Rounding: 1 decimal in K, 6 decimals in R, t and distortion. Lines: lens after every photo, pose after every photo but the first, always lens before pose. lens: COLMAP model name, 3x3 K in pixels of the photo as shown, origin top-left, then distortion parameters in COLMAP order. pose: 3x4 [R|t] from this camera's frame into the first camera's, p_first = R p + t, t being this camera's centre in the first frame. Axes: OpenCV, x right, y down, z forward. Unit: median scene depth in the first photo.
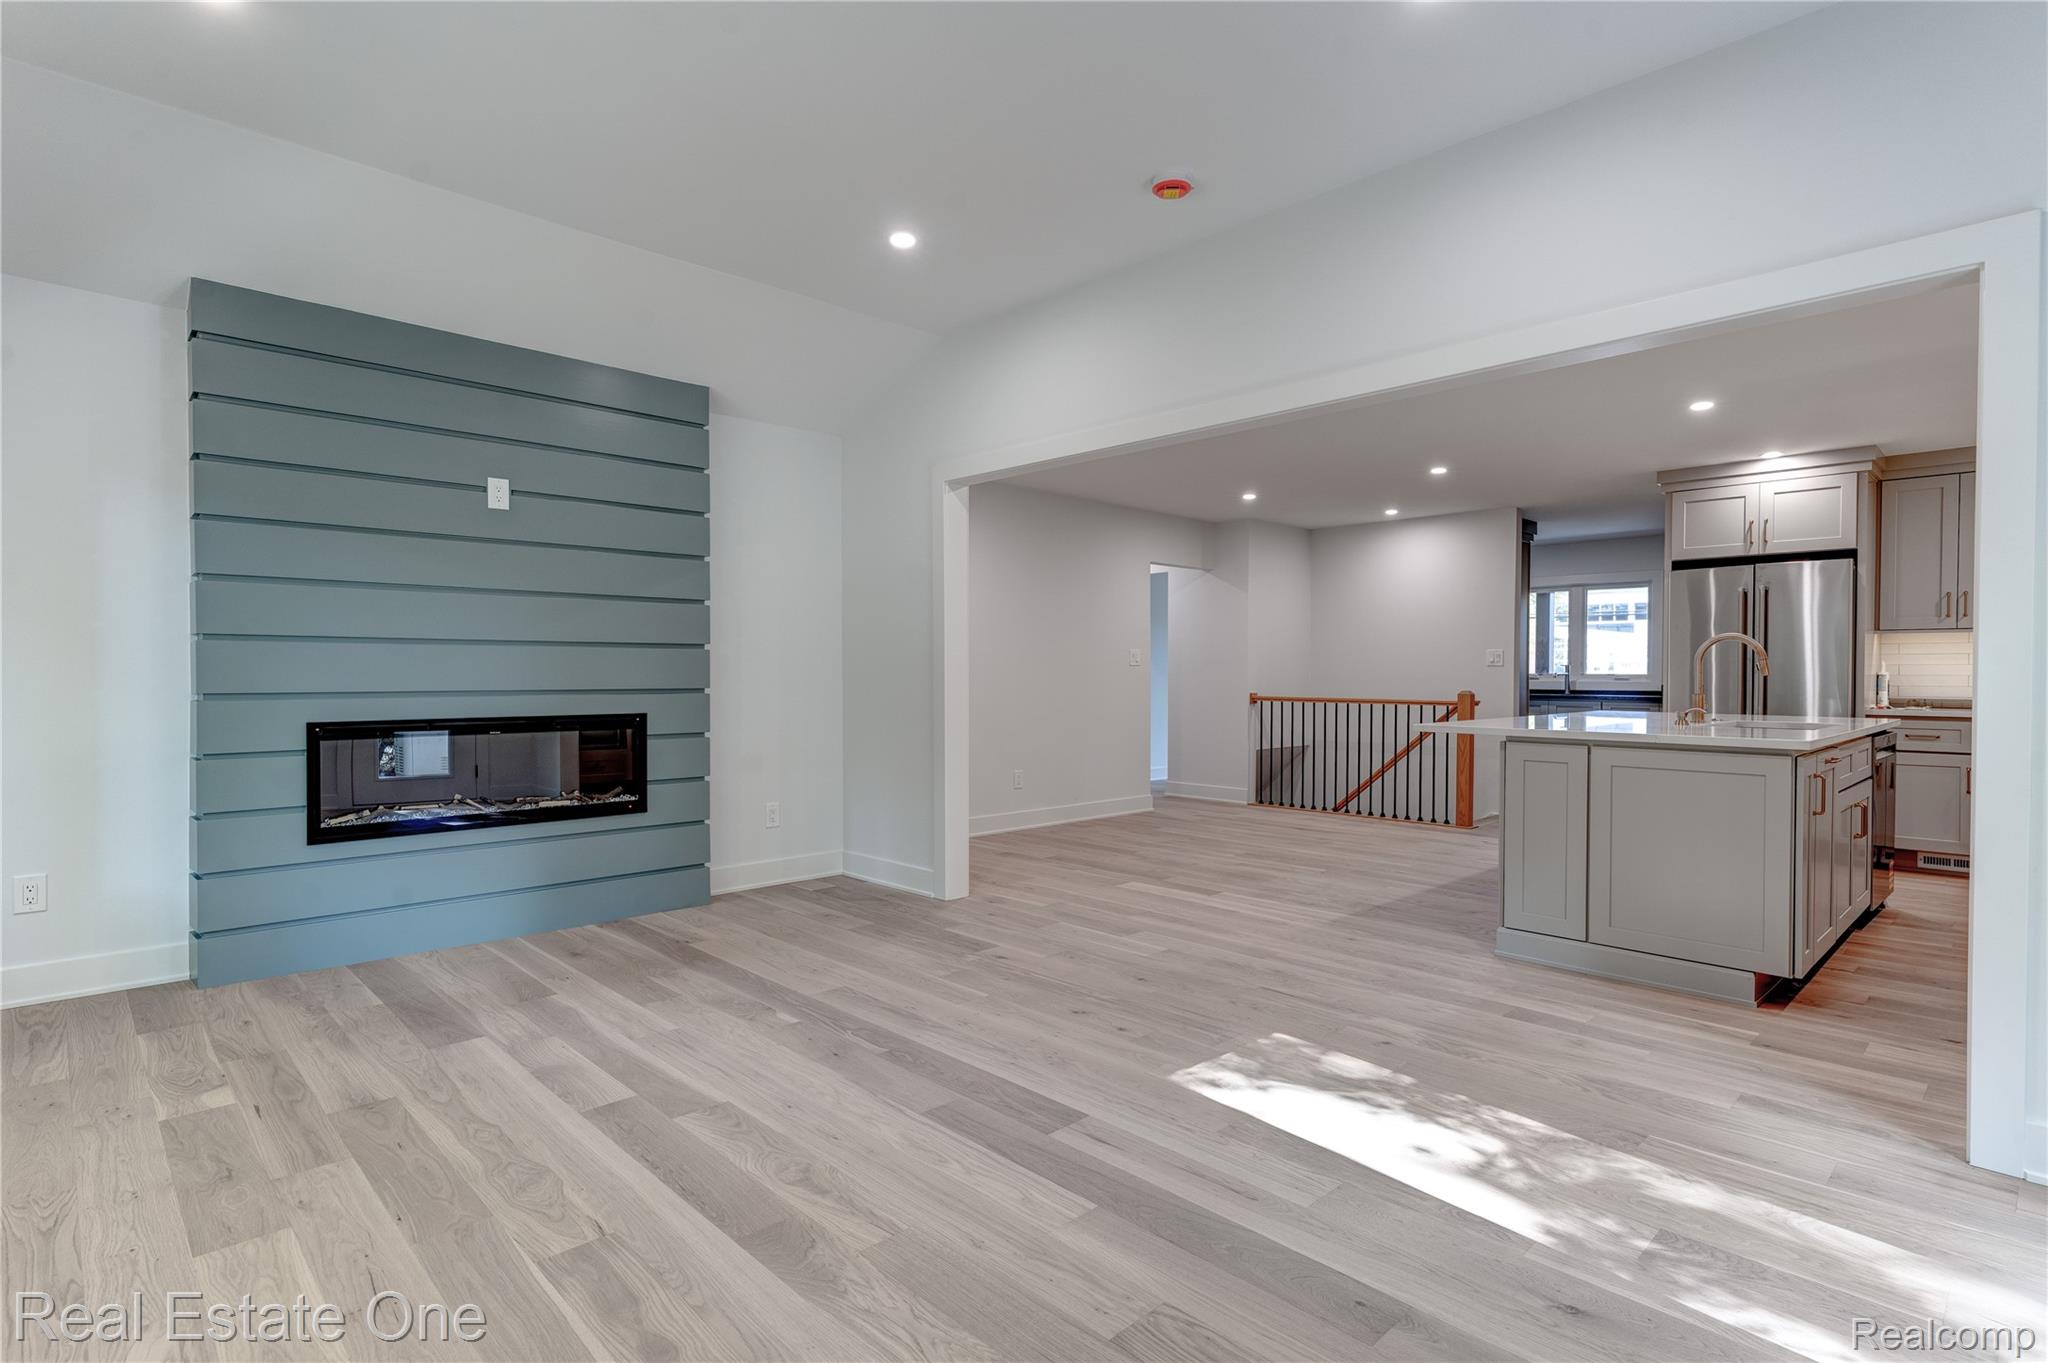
lens RADIAL K [[1031.0, 0, 1008.1], [0, 1031.0, 682.3], [0, 0, 1]] dist [0.002042, 0.000586]
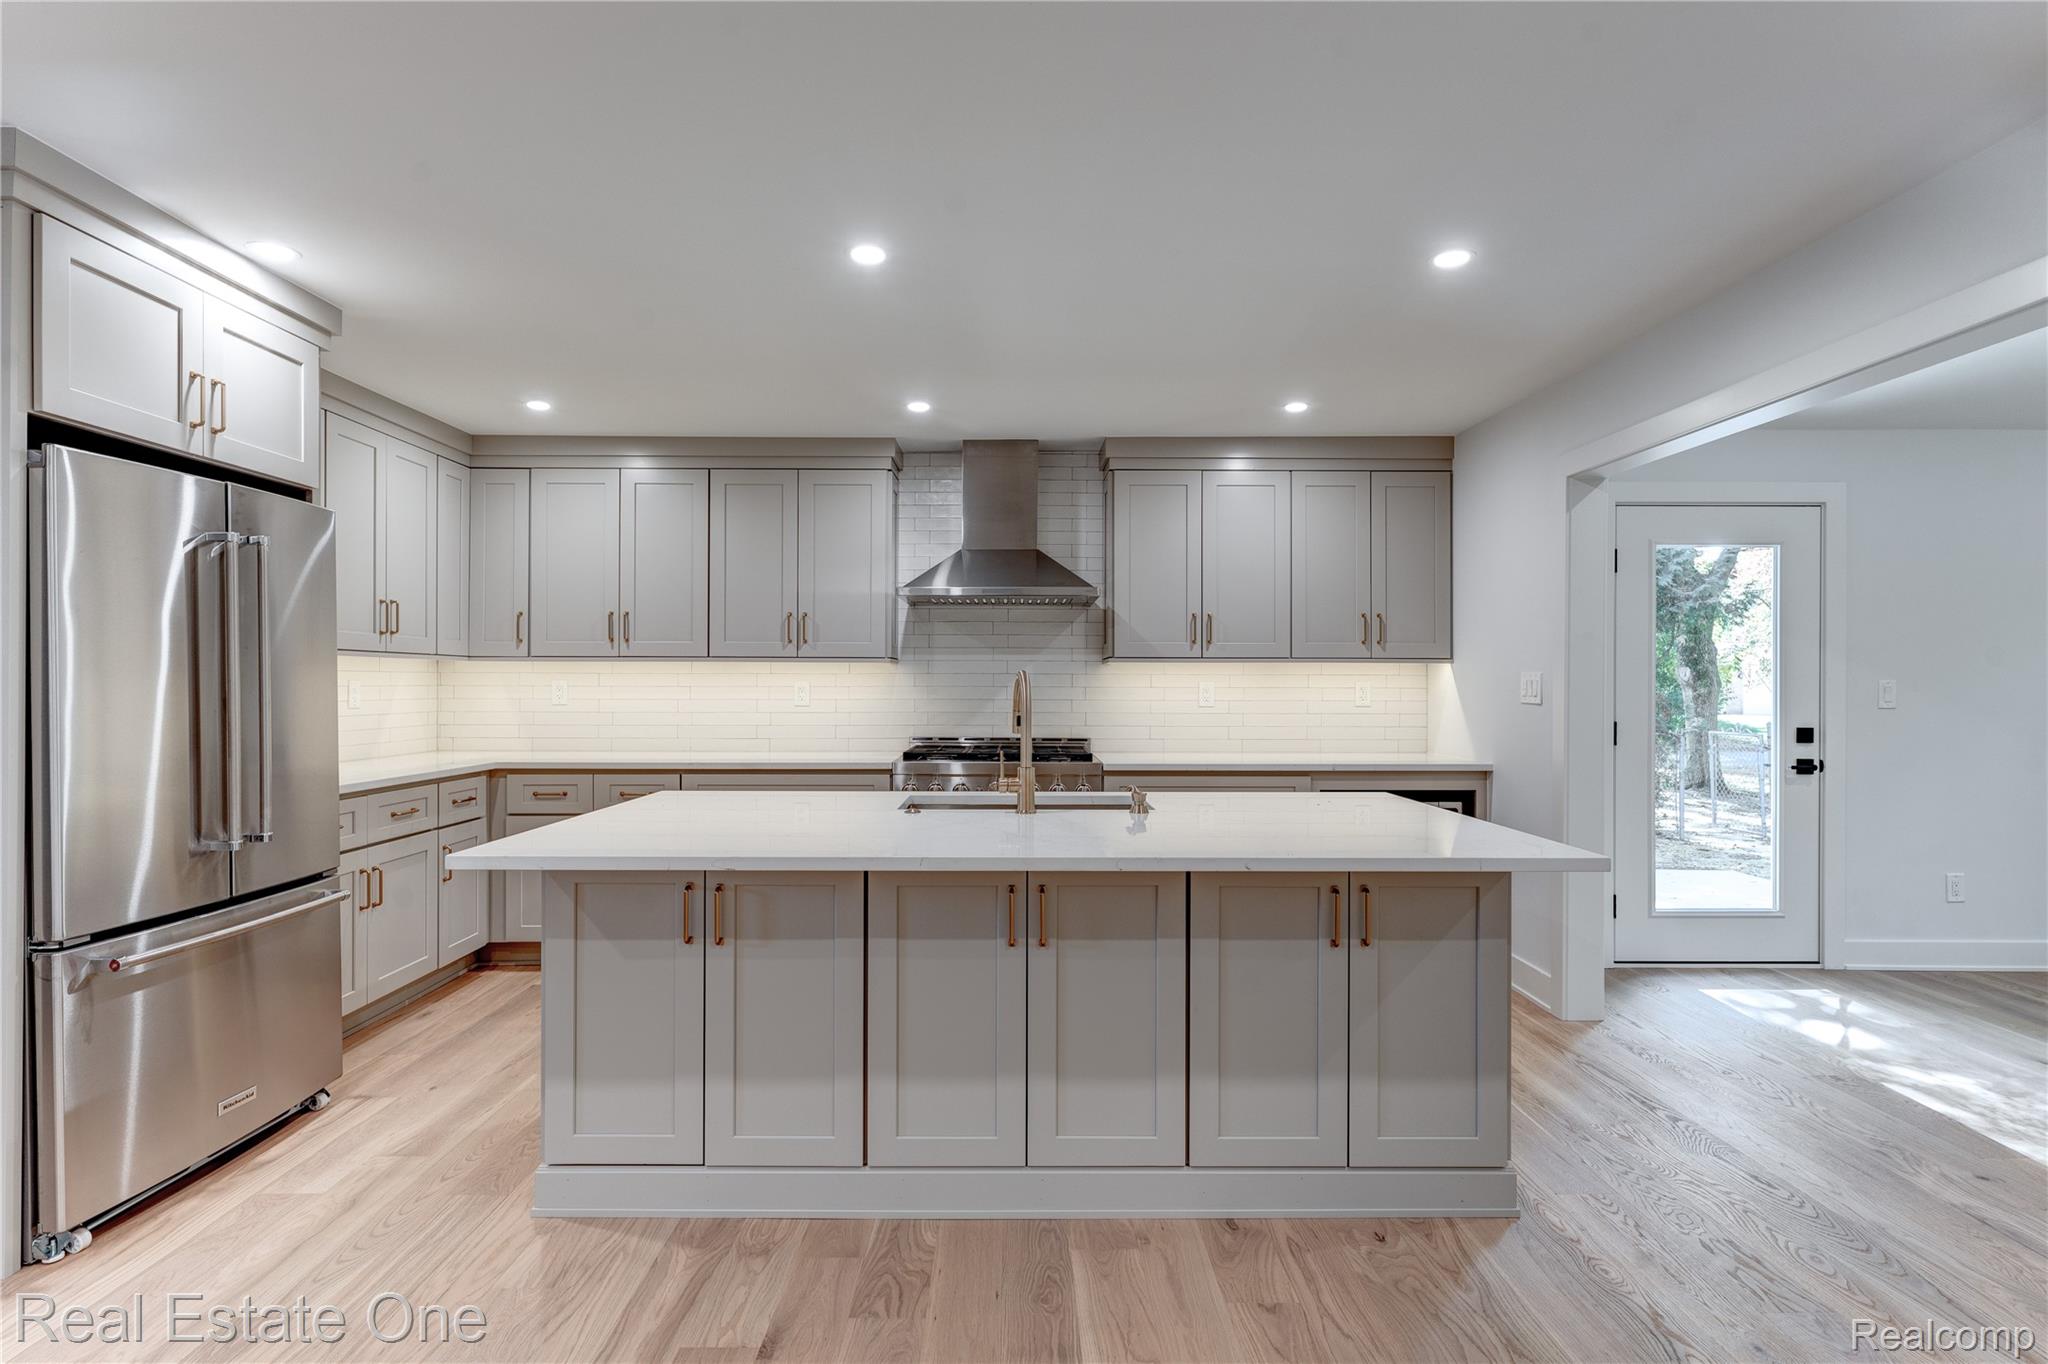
lens RADIAL K [[1031.0, 0, 1034.1], [0, 1031.0, 678.3], [0, 0, 1]] dist [0.002042, 0.000586]
pose [[-0.738912, -0.002191, 0.673798, 0.181635], [-0.000478, 0.999996, 0.002727, -0.032720], [-0.673802, 0.001693, -0.738910, 1.074575]]
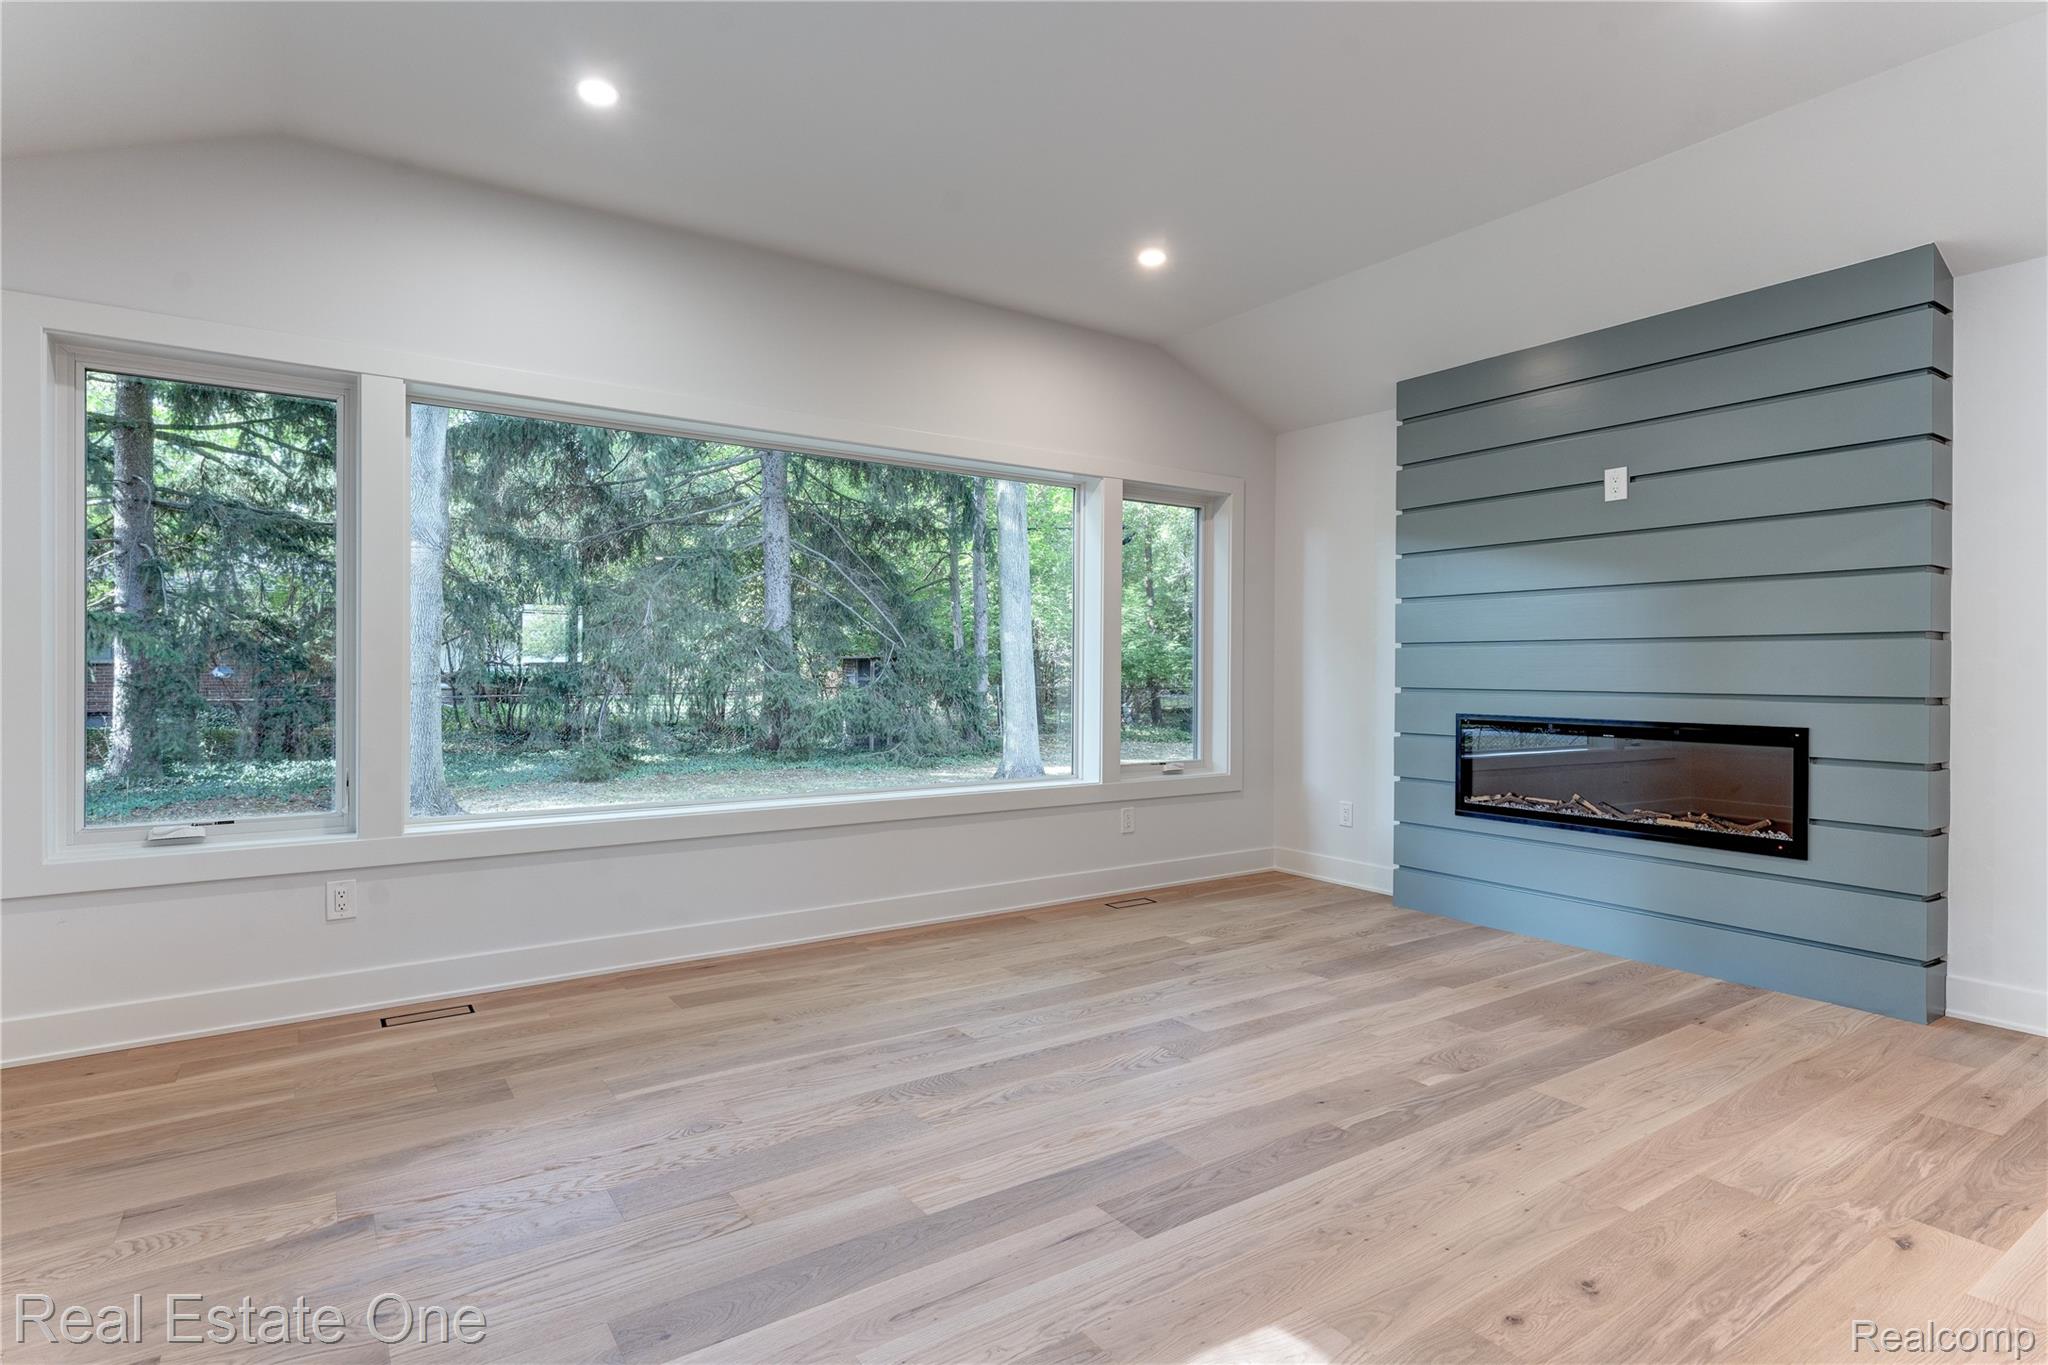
lens RADIAL K [[1031.0, 0, 1058.4], [0, 1031.0, 678.0], [0, 0, 1]] dist [0.002042, 0.000586]
pose [[-0.144156, 0.005370, -0.989540, 0.353555], [-0.014292, 0.999870, 0.007508, -0.003071], [0.989452, 0.015225, -0.144060, 0.430072]]
